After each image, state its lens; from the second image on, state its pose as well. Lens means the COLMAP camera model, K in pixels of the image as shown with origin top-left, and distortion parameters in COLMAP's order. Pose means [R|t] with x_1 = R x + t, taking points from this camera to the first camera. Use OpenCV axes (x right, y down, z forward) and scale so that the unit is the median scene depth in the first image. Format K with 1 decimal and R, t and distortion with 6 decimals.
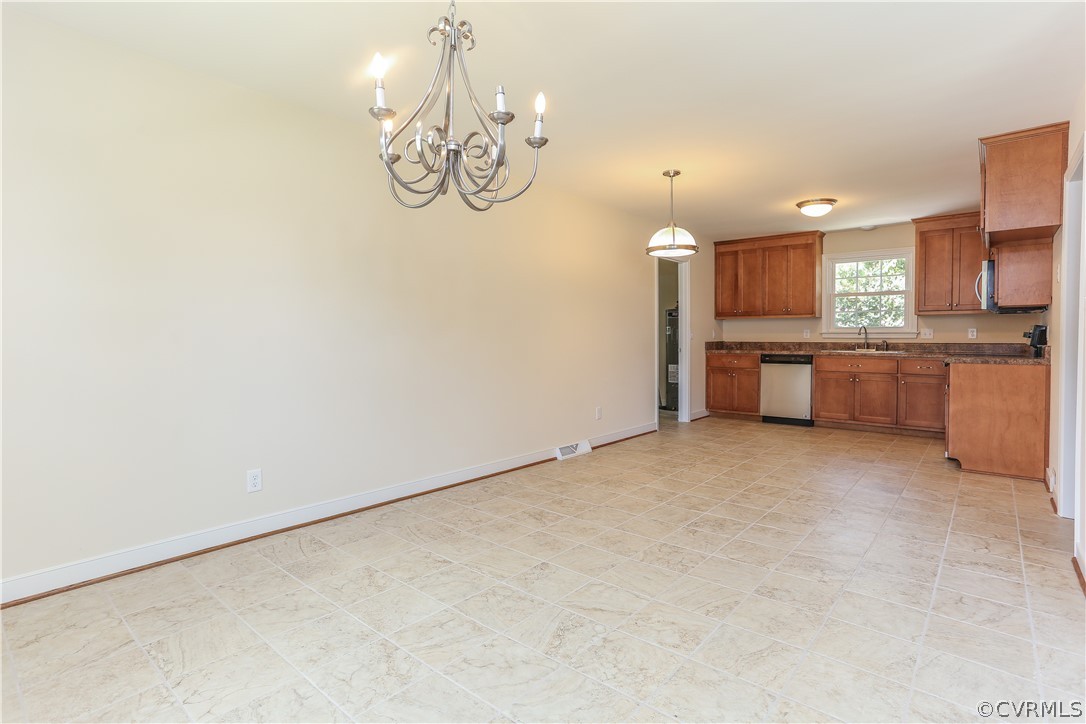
lens RADIAL K [[524.9, 0, 534.6], [0, 524.9, 350.3], [0, 0, 1]] dist [-0.054905, 0.031458]
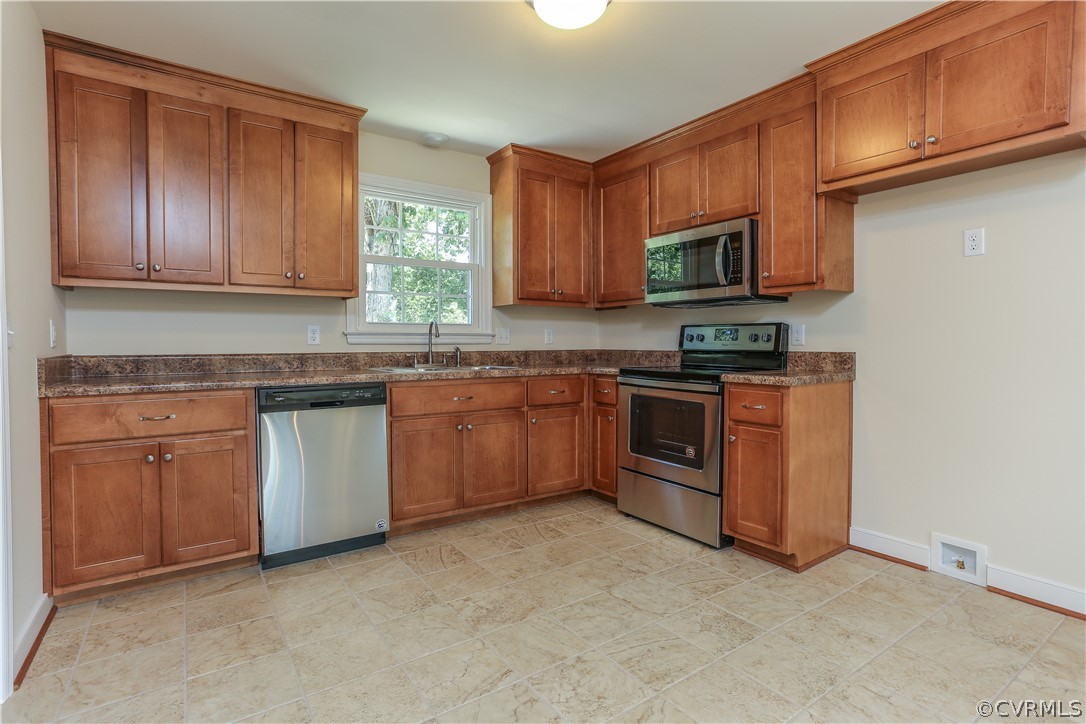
lens RADIAL K [[524.9, 0, 534.6], [0, 524.9, 350.3], [0, 0, 1]] dist [-0.054905, 0.031458]
pose [[0.251016, -0.011198, 0.967918, 0.138564], [0.029485, 0.999558, 0.003917, -0.015398], [-0.967534, 0.027556, 0.251235, 0.749006]]
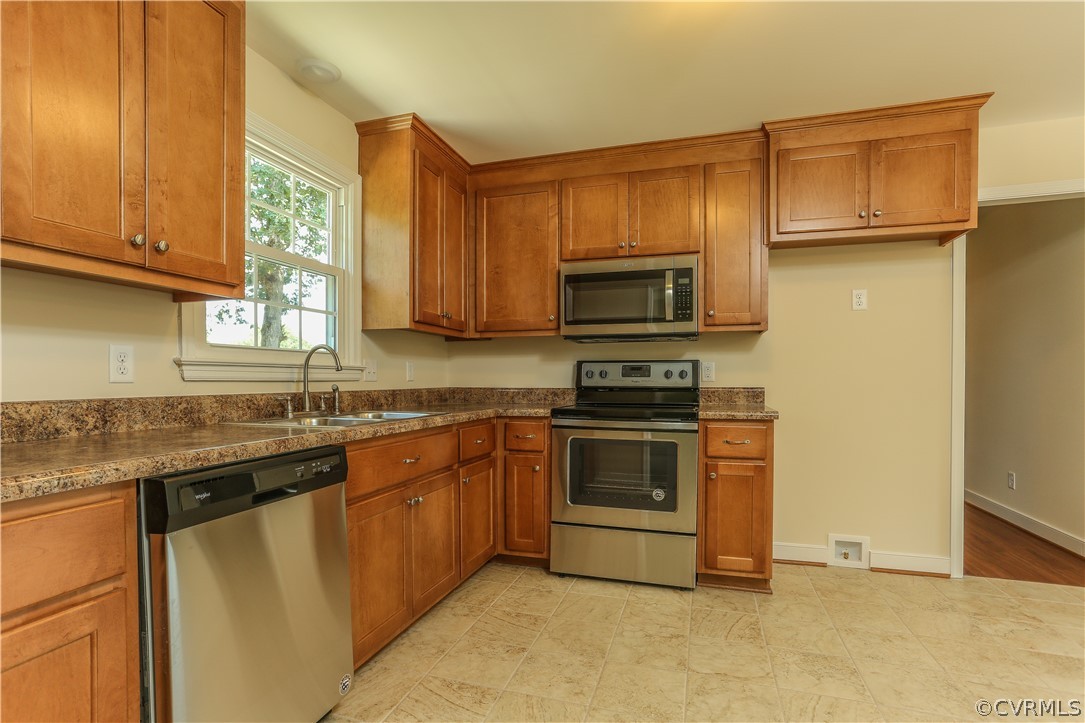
lens RADIAL K [[531.1, 0, 524.4], [0, 531.1, 384.8], [0, 0, 1]] dist [-0.055539, 0.033772]
pose [[-0.385956, -0.005922, 0.922498, 0.248109], [0.029797, 0.999378, 0.018882, -0.022650], [-0.922036, 0.034775, -0.385539, 0.990714]]
